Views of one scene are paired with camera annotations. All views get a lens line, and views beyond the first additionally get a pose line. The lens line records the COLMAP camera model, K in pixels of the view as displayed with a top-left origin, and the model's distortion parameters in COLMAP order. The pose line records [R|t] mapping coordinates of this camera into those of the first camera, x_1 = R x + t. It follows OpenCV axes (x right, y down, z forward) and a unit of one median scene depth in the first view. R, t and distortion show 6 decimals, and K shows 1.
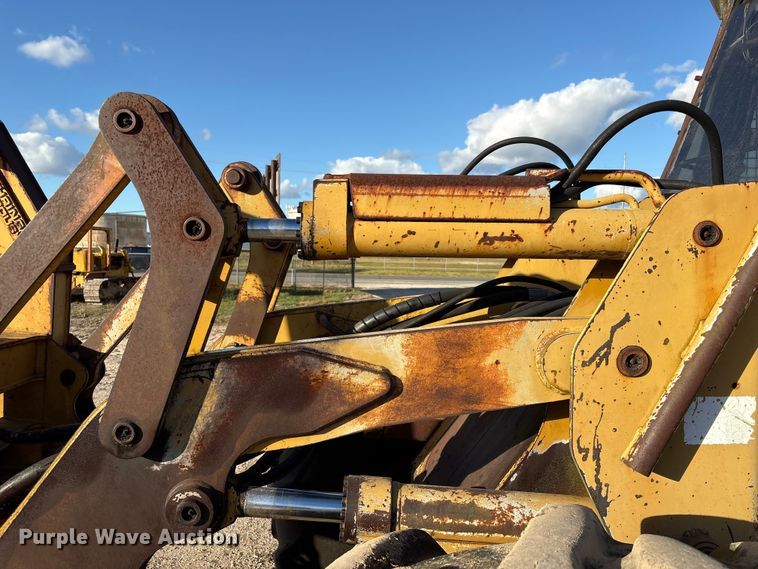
lens RADIAL K [[565.5, 0, 379.0], [0, 565.5, 284.5], [0, 0, 1]] dist [0.057787, -0.075005]
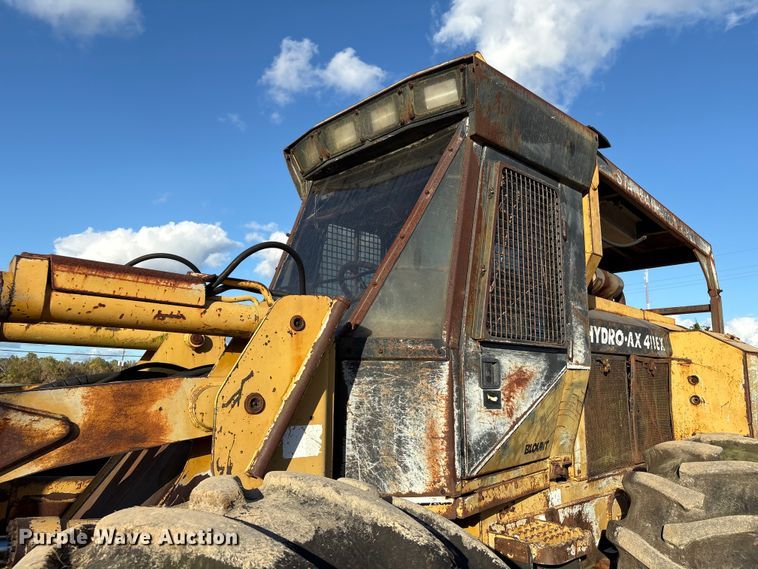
lens RADIAL K [[562.3, 0, 380.3], [0, 562.3, 288.3], [0, 0, 1]] dist [0.050395, -0.070163]
pose [[0.772593, 0.117953, 0.623849, -0.261761], [0.025137, 0.976138, -0.215693, 0.165025], [-0.634404, 0.182325, 0.751192, -0.384528]]
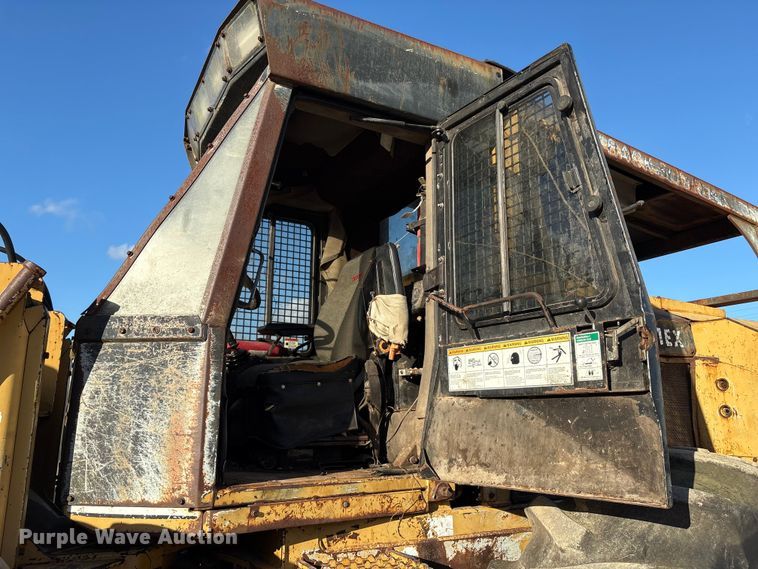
lens RADIAL K [[577.5, 0, 376.3], [0, 577.5, 288.4], [0, 0, 1]] dist [0.005424, 0.000907]
pose [[0.911099, 0.103856, 0.398889, 0.862980], [0.008357, 0.962884, -0.269787, 0.287407], [-0.412103, 0.249137, 0.876414, -0.668752]]
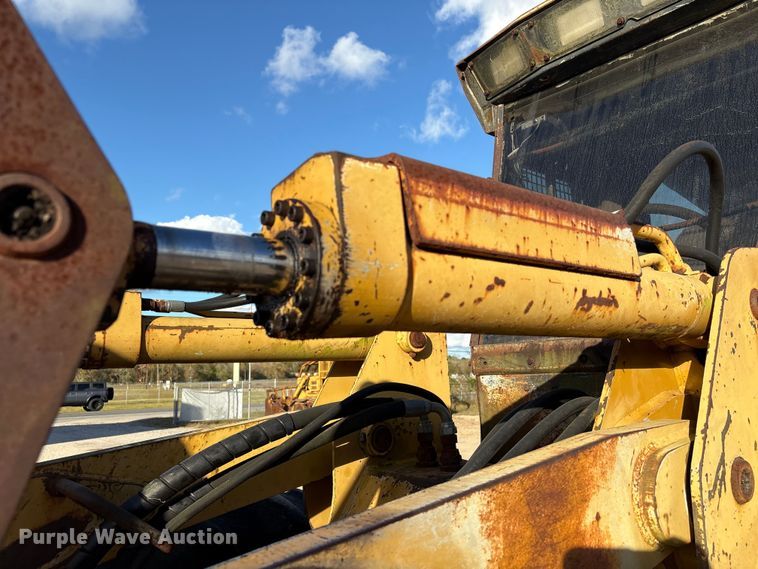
lens RADIAL K [[565.5, 0, 379.0], [0, 565.5, 284.5], [0, 0, 1]] dist [0.057787, -0.075005]
pose [[0.799935, 0.059448, 0.597135, -0.337167], [0.072166, 0.978329, -0.194073, 0.003316], [-0.595731, 0.198338, 0.778310, 0.656393]]
